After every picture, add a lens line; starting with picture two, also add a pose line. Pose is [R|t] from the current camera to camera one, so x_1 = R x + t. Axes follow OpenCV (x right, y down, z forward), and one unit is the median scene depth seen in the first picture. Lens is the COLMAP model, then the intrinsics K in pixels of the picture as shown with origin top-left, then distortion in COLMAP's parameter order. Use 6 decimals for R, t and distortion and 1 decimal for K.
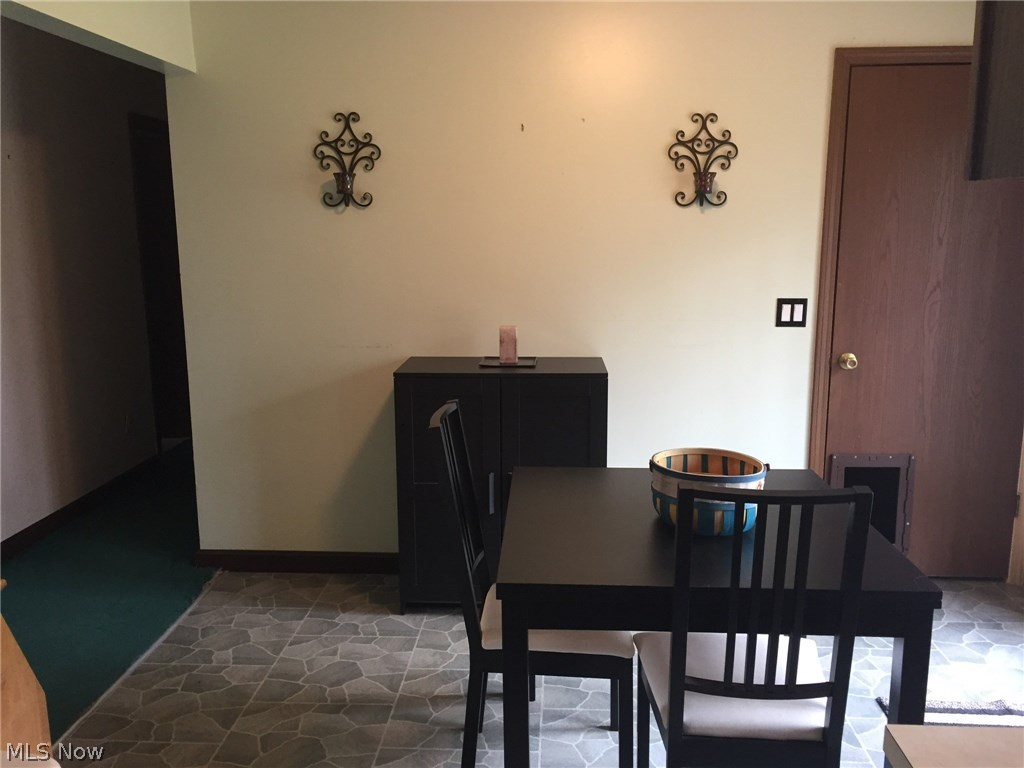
lens RADIAL K [[880.6, 0, 520.3], [0, 880.6, 384.0], [0, 0, 1]] dist [0.058243, -0.061461]
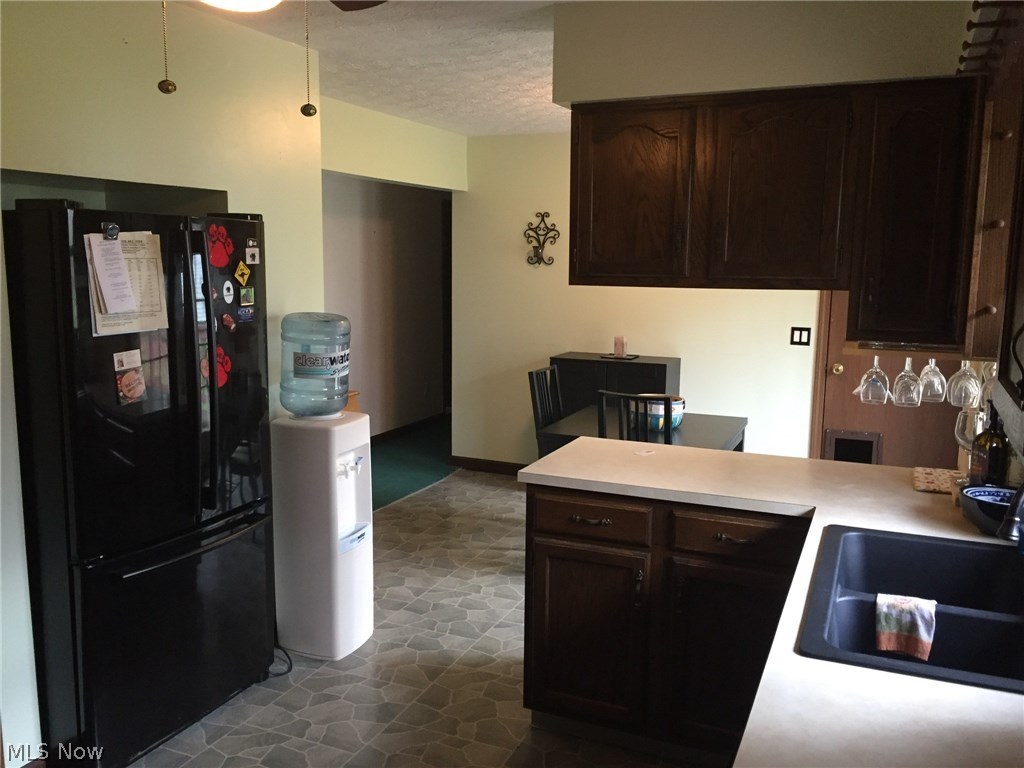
lens RADIAL K [[880.6, 0, 509.2], [0, 880.6, 384.7], [0, 0, 1]] dist [0.058243, -0.061461]
pose [[0.934305, 0.067777, -0.349971, 0.381347], [-0.079748, 0.996617, -0.019889, 0.078933], [0.347439, 0.046492, 0.936549, -0.661468]]
